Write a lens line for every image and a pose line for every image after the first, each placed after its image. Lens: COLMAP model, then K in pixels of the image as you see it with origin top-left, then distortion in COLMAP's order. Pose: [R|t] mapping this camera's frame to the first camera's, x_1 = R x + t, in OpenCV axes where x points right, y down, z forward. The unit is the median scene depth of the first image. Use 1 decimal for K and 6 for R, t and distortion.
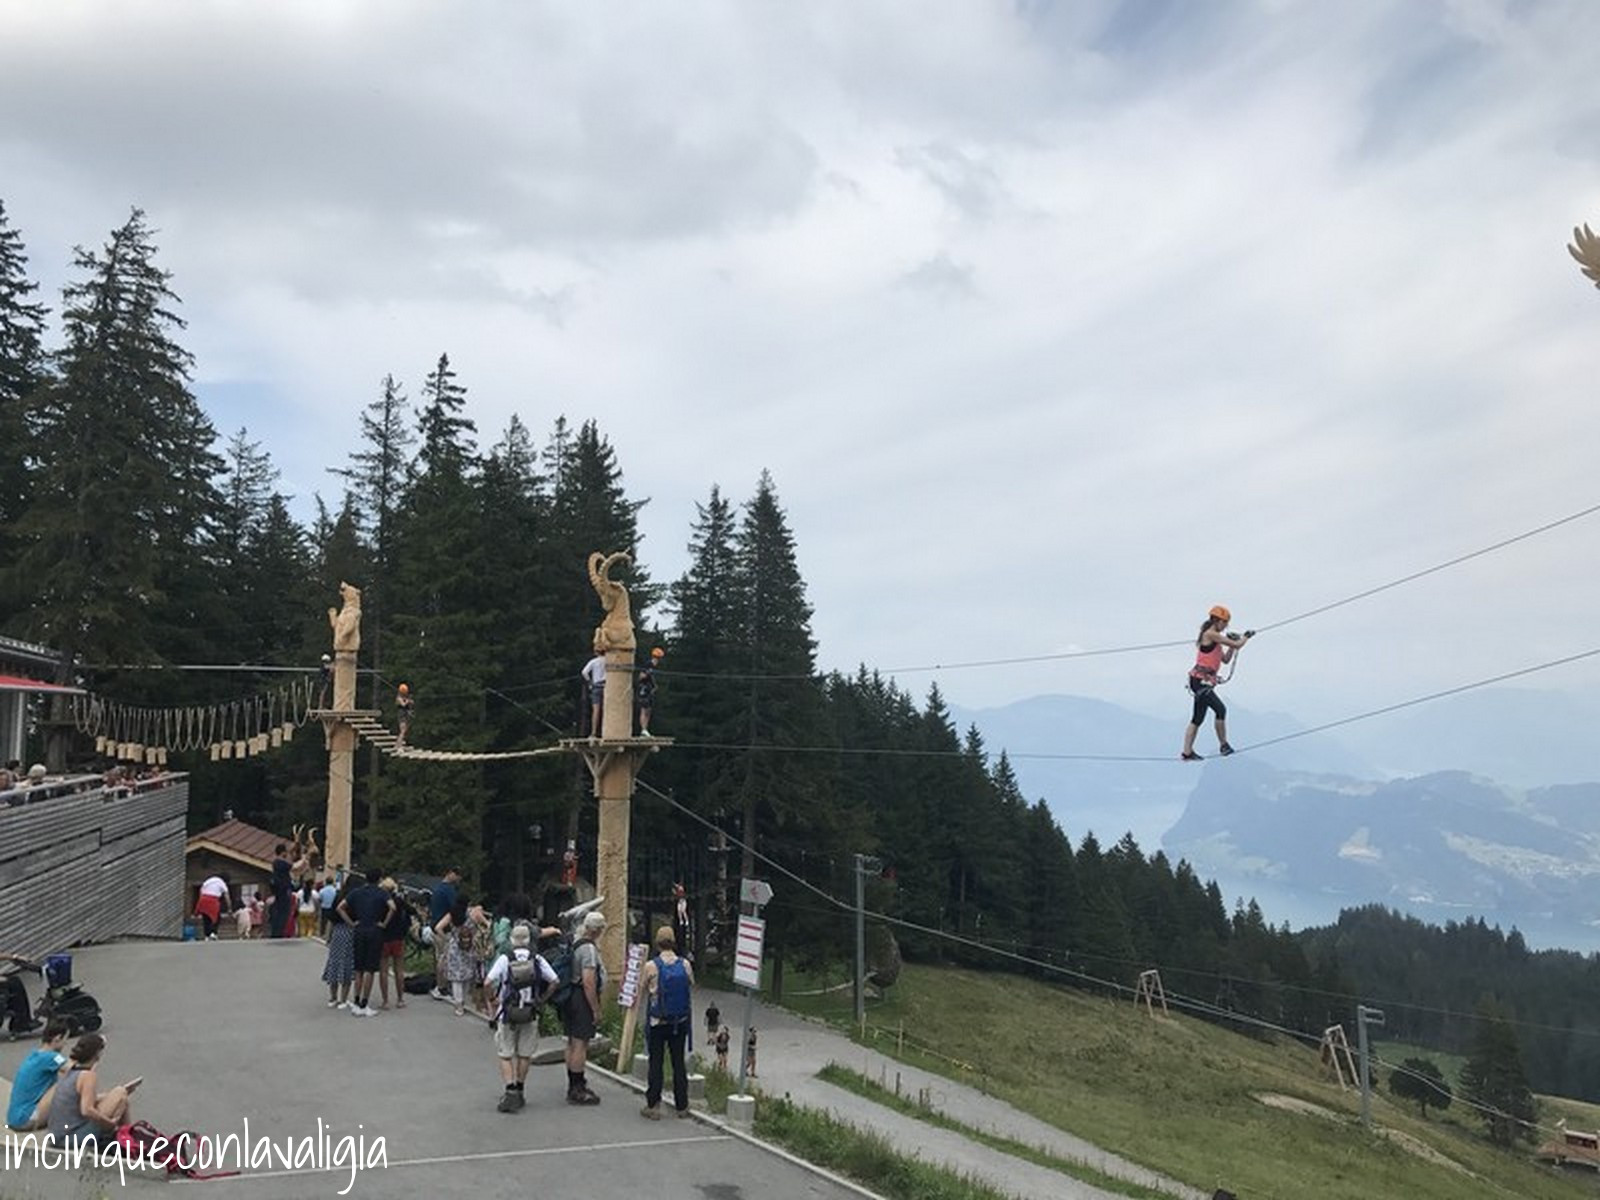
lens RADIAL K [[1295.6, 0, 791.6], [0, 1295.6, 579.7], [0, 0, 1]] dist [0.001885, -0.024349]
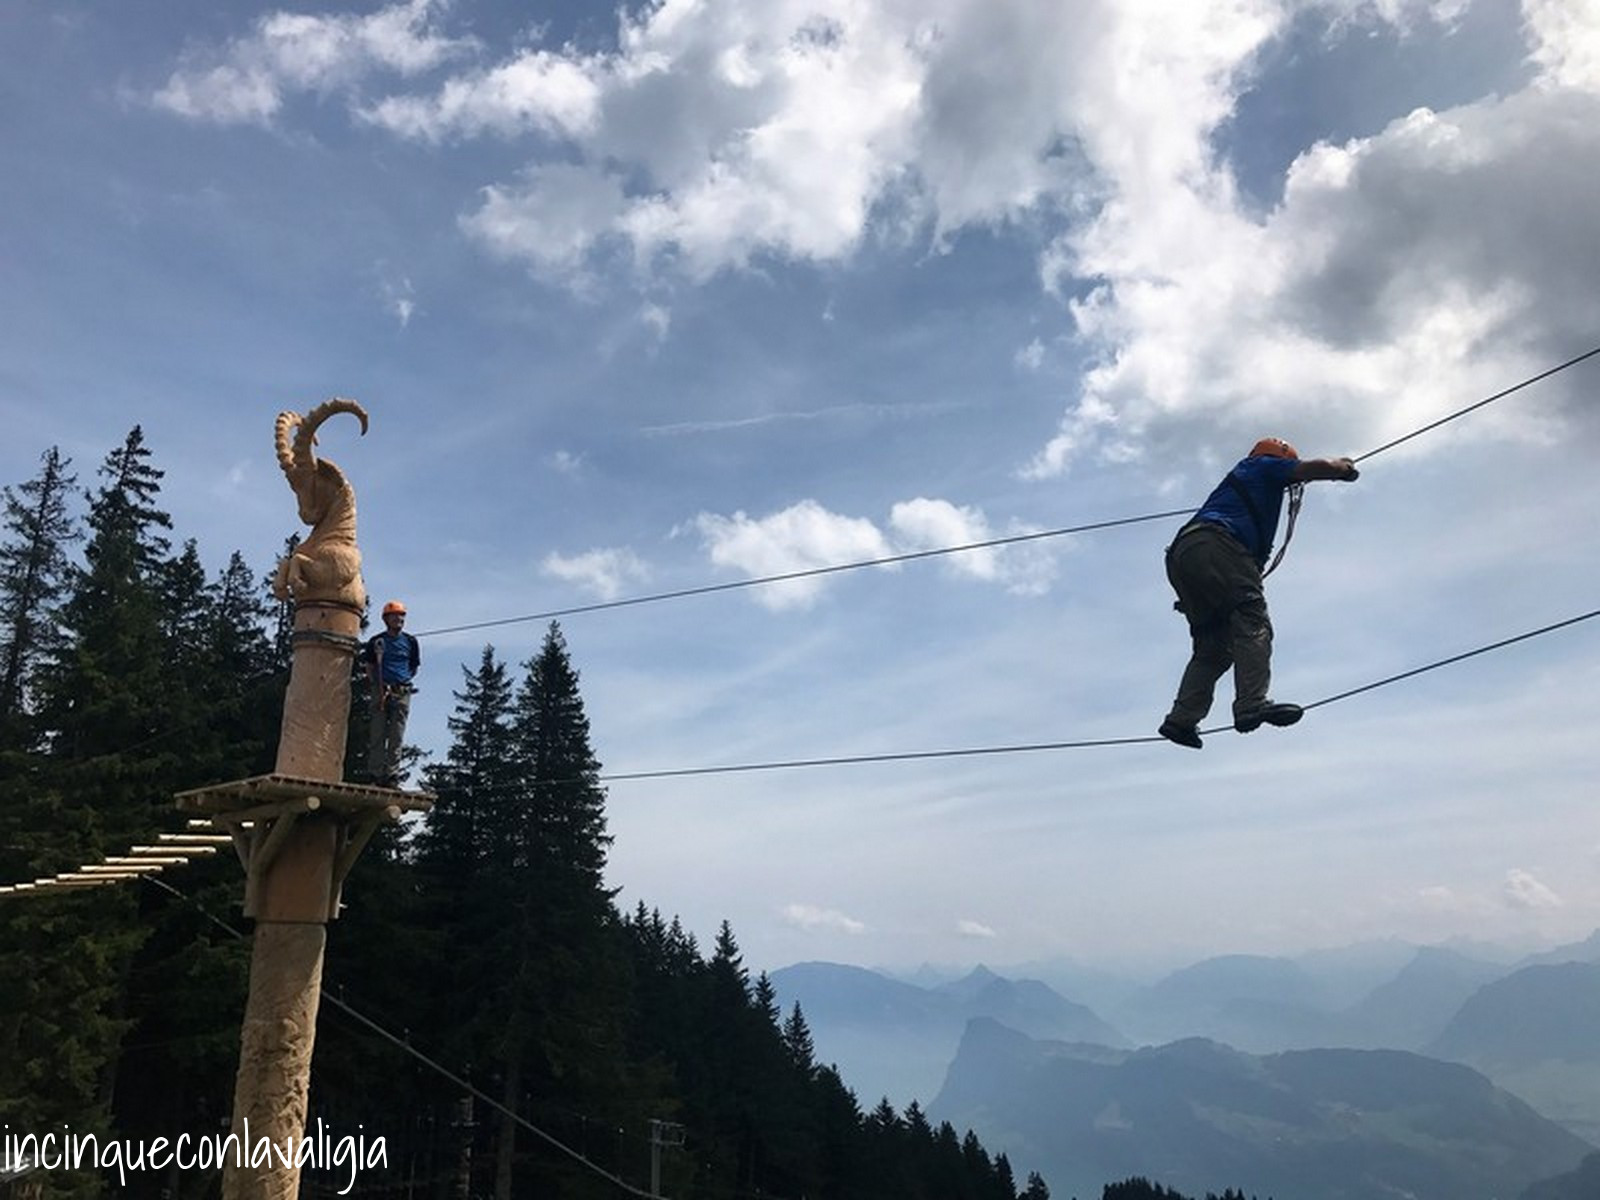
lens RADIAL K [[1303.9, 0, 795.5], [0, 1303.9, 617.2], [0, 0, 1]] dist [-0.056795, 0.090046]
pose [[0.982416, 0.048946, 0.180175, -0.013689], [-0.017130, 0.984584, -0.174071, 0.035920], [-0.185918, 0.167923, 0.968110, 0.135078]]
